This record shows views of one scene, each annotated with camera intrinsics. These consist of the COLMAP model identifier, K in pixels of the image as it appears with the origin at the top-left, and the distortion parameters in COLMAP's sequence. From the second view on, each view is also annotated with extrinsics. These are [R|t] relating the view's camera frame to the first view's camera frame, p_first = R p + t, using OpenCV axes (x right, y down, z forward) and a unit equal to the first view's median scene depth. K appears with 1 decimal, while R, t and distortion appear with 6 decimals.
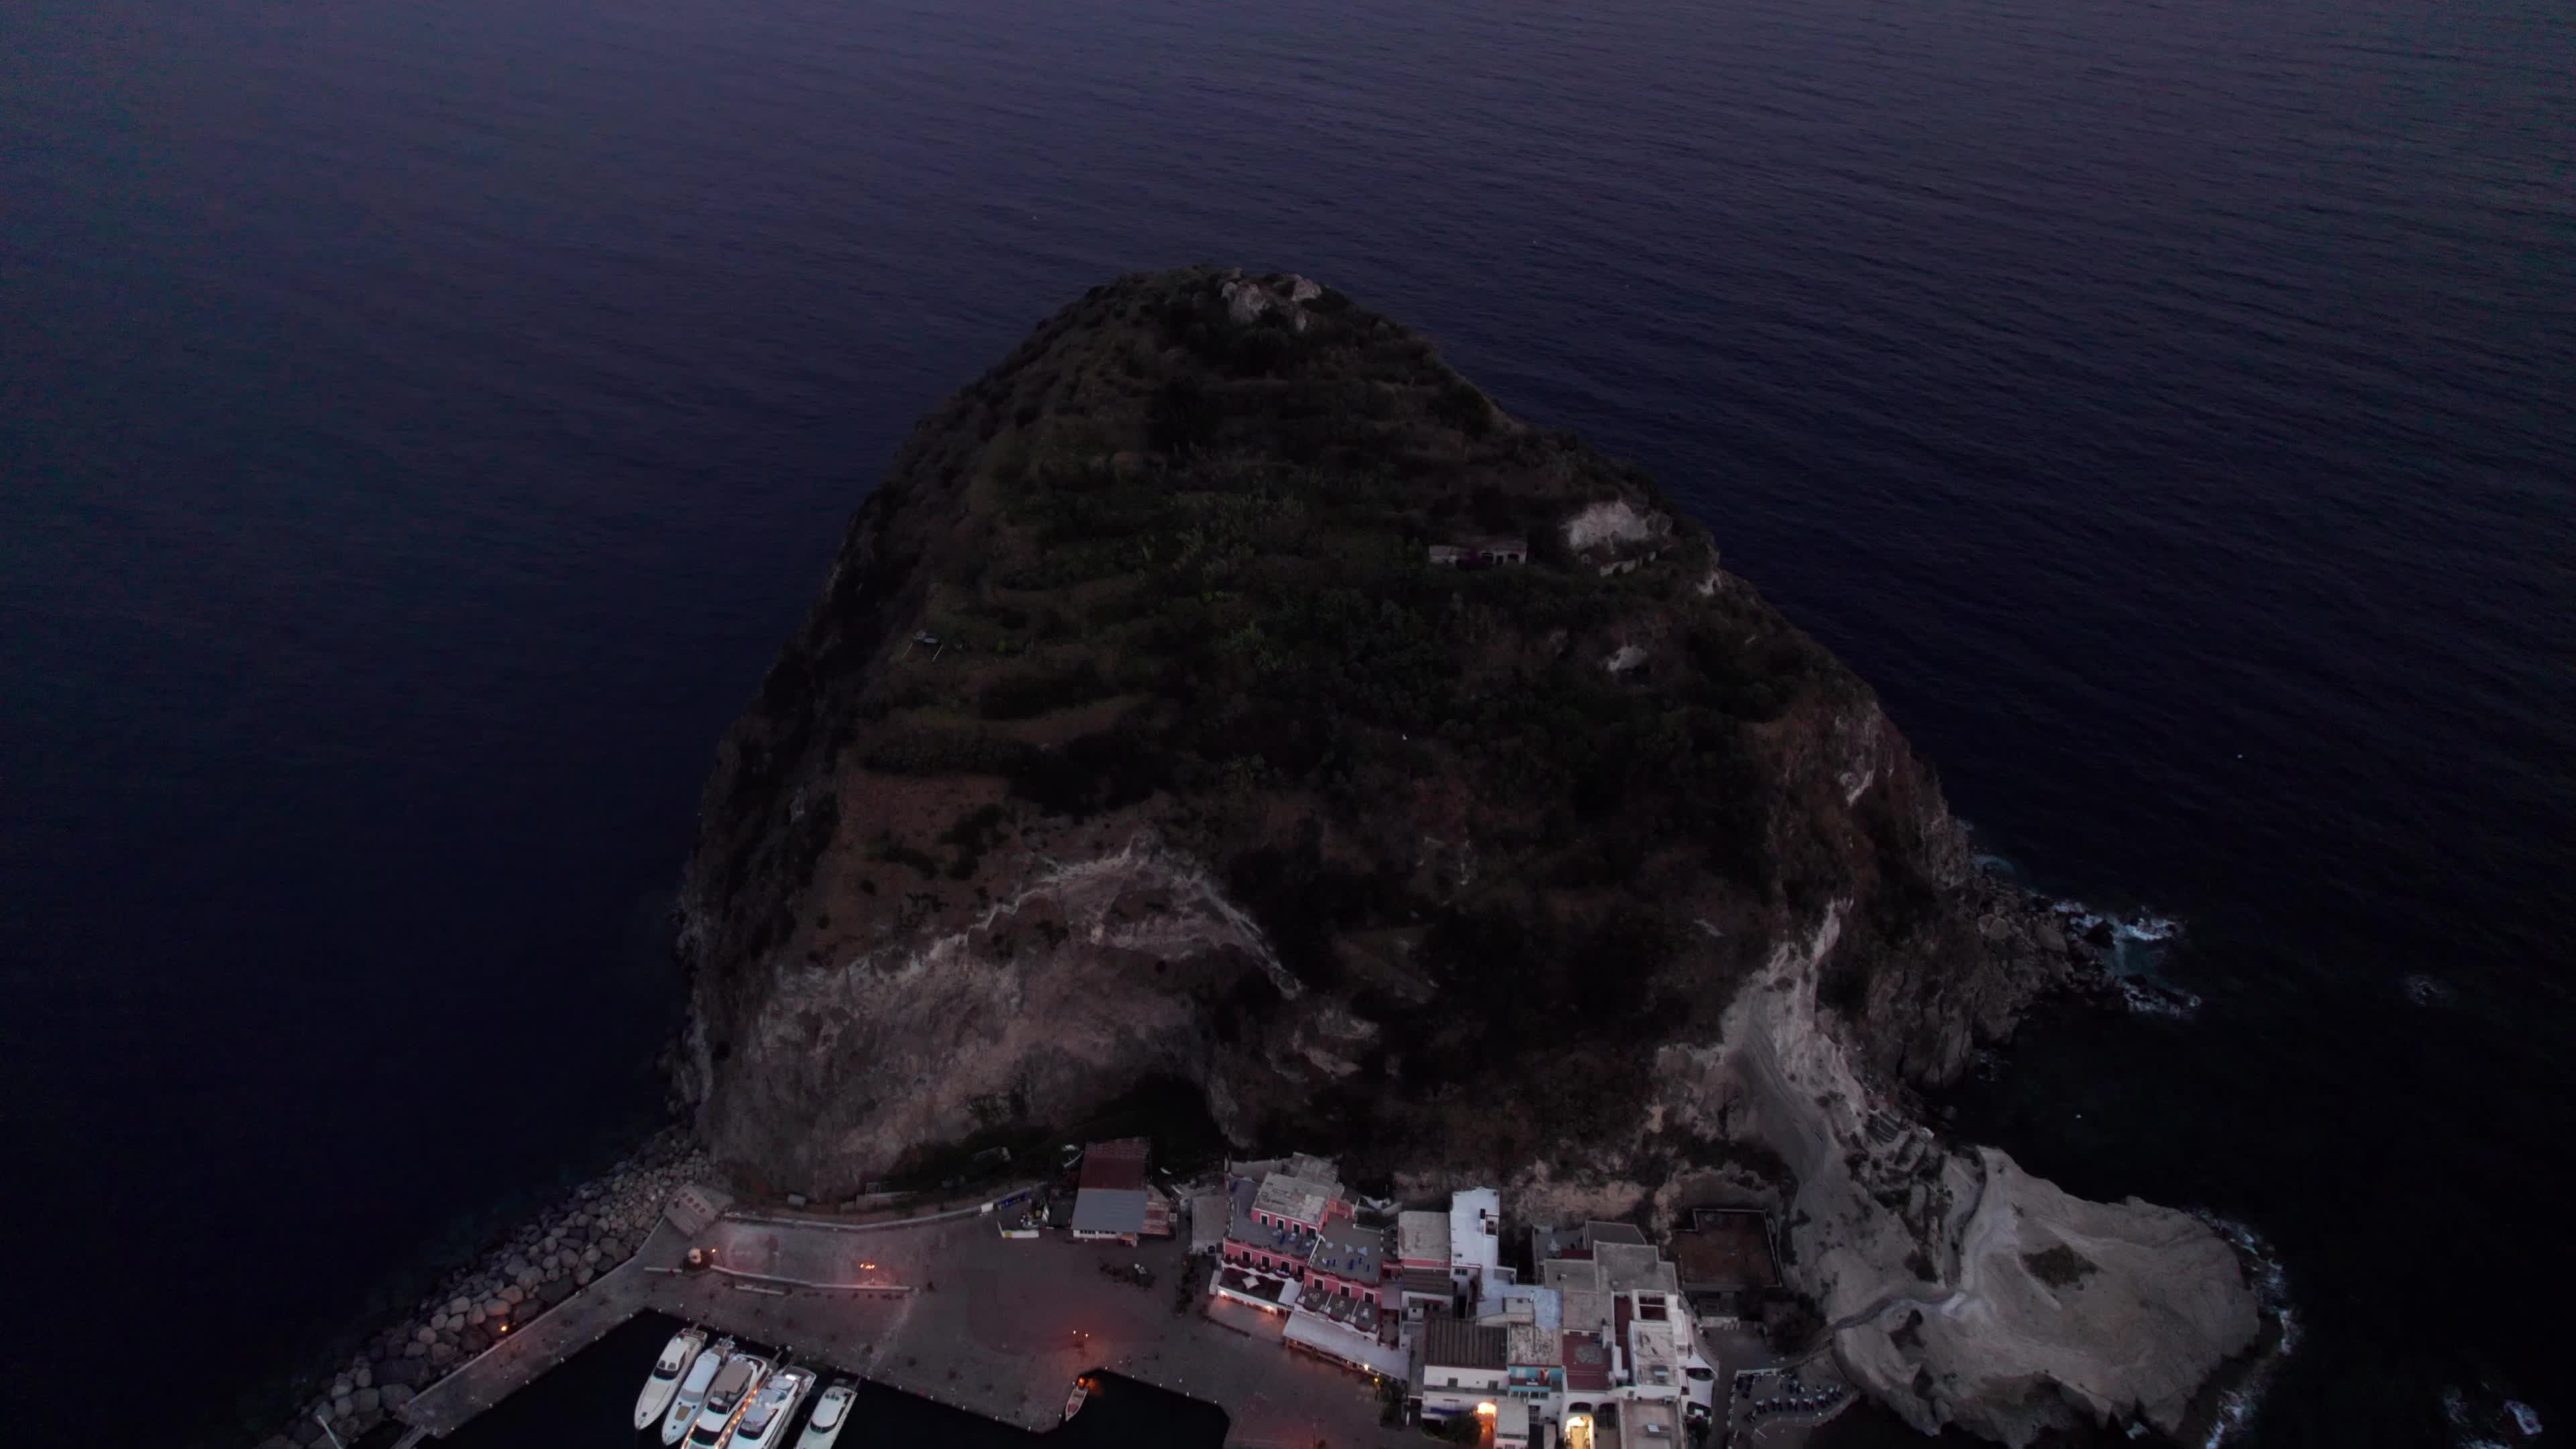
lens RADIAL K [[1654.9, 0, 1285.4], [0, 1654.9, 735.3], [0, 0, 1]] dist [-0.078236, 0.068422]
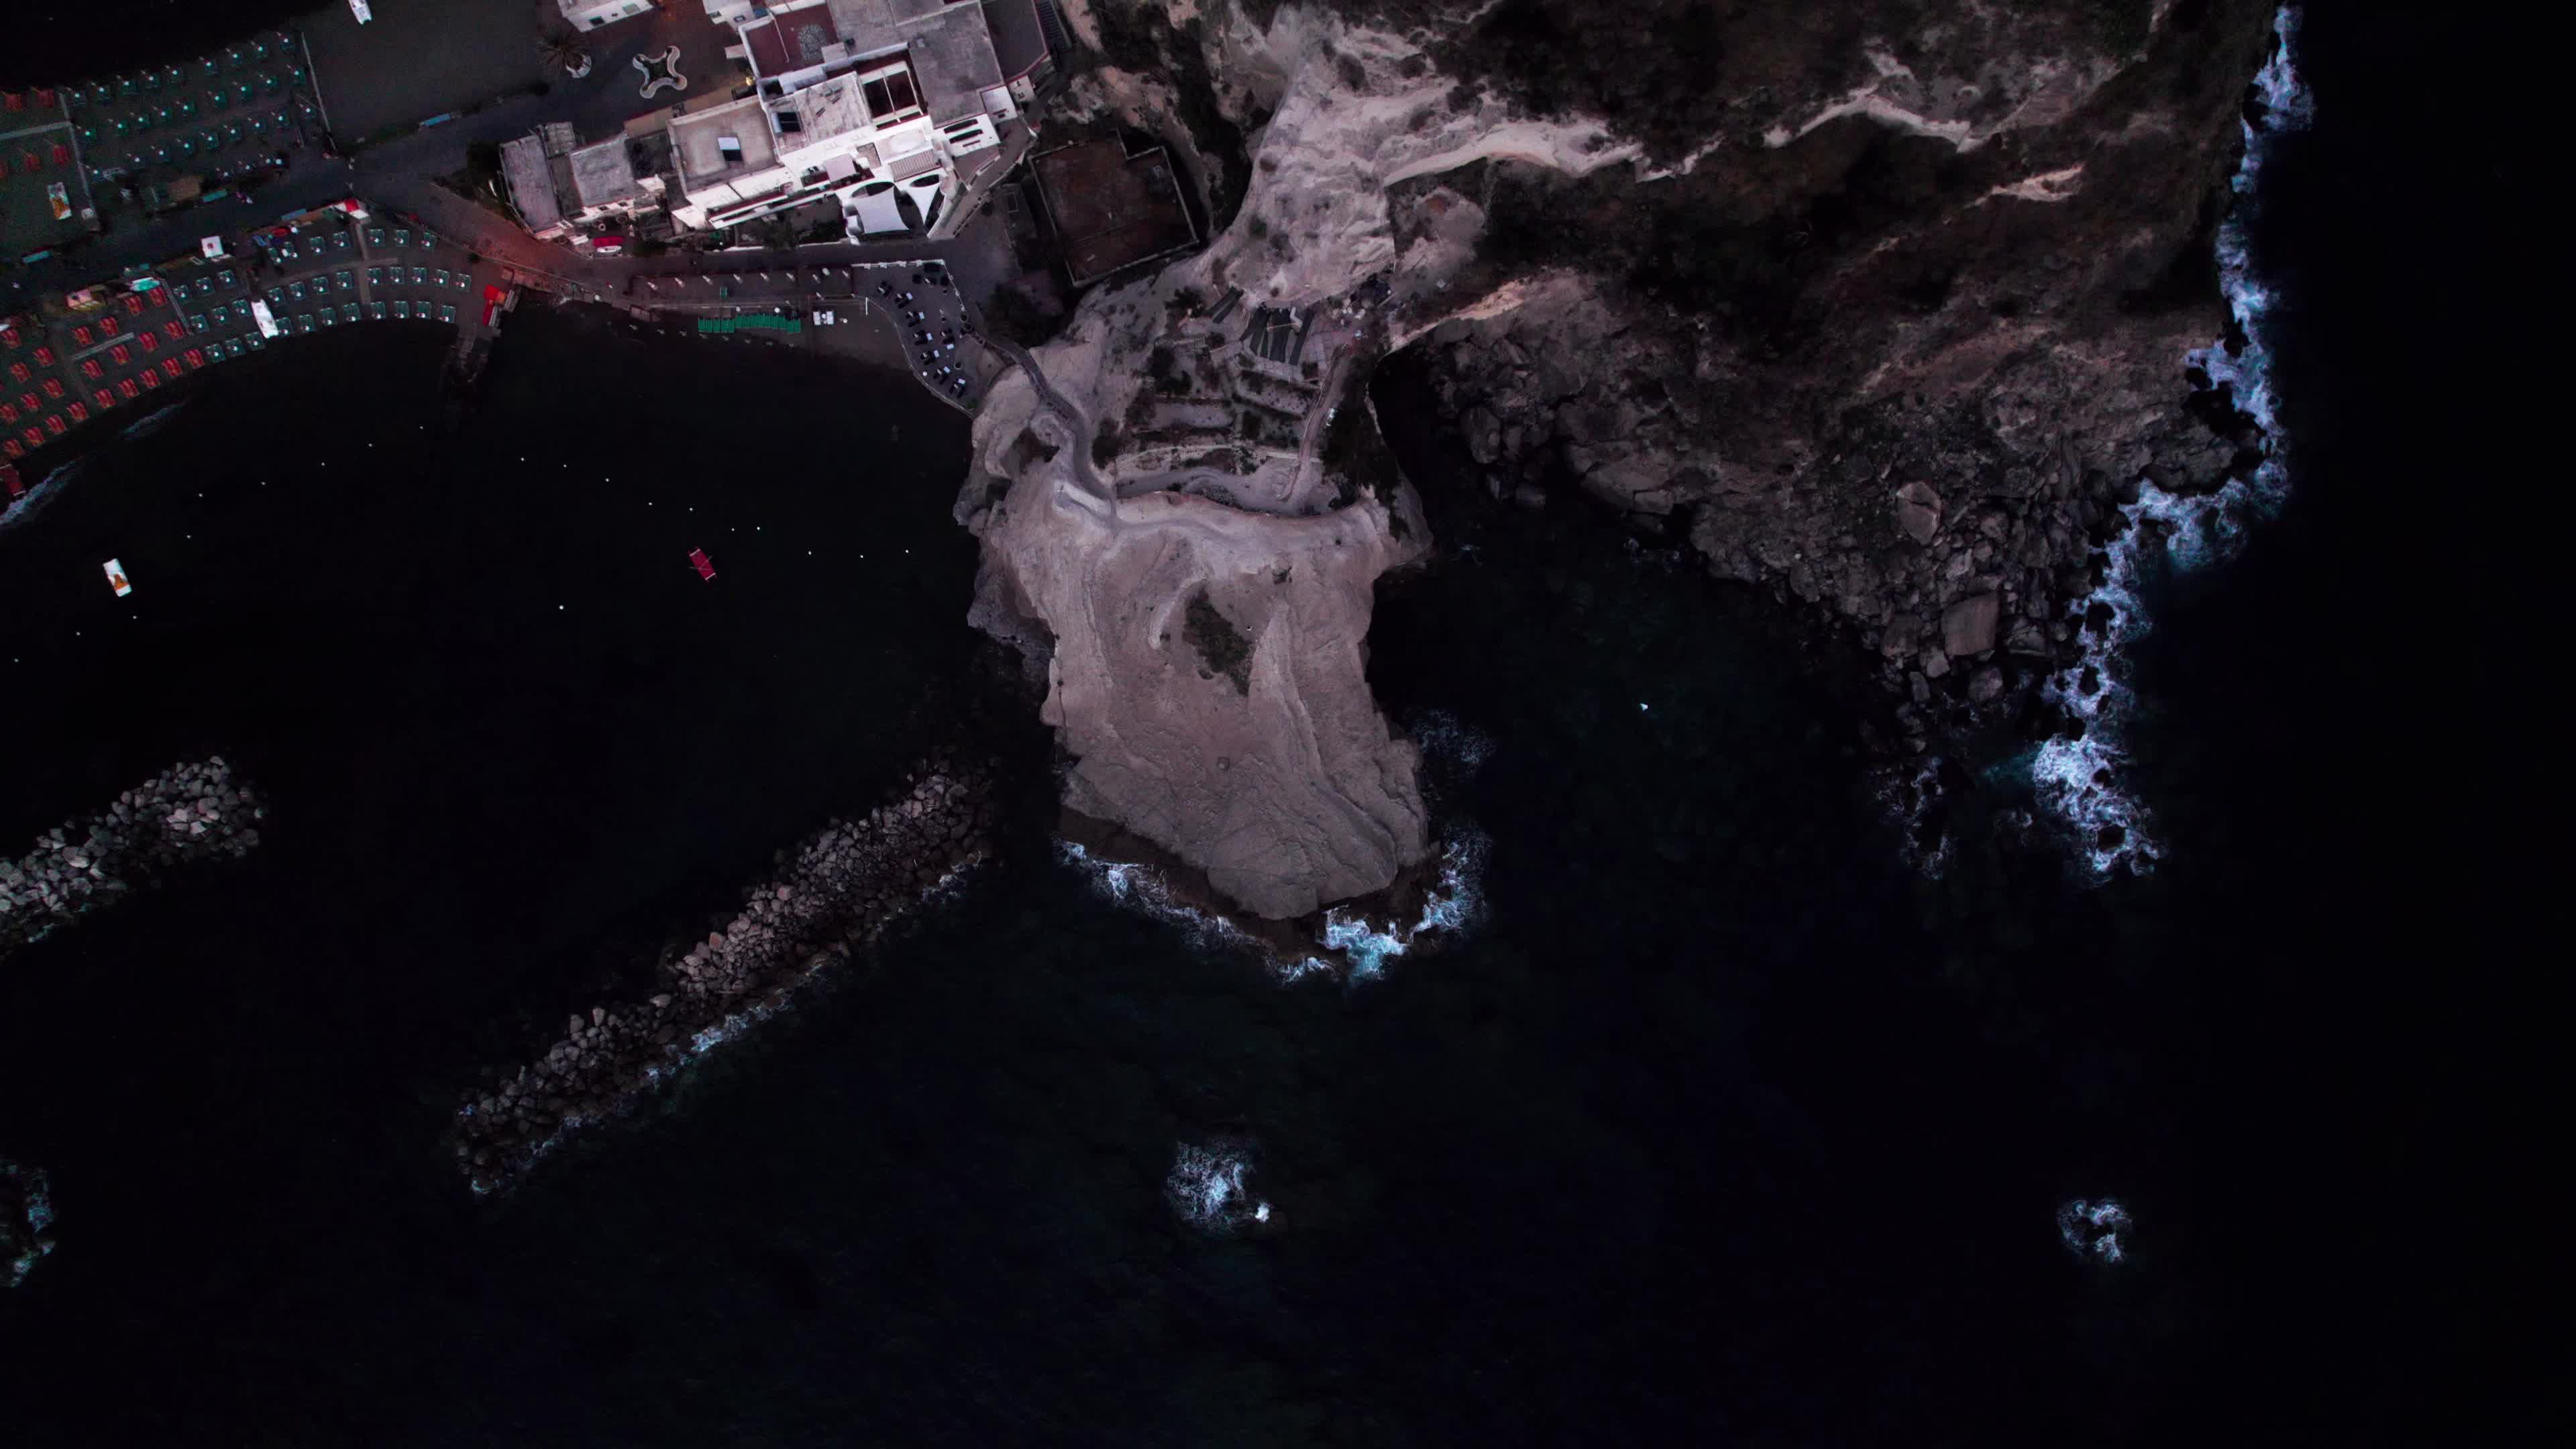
lens RADIAL K [[1654.9, 0, 1285.4], [0, 1654.9, 735.3], [0, 0, 1]] dist [-0.078236, 0.068422]
pose [[0.371492, 0.928396, 0.008629, 0.501919], [-0.541295, 0.209027, 0.814437, -0.252107], [0.754316, -0.307228, 0.580188, 0.575793]]
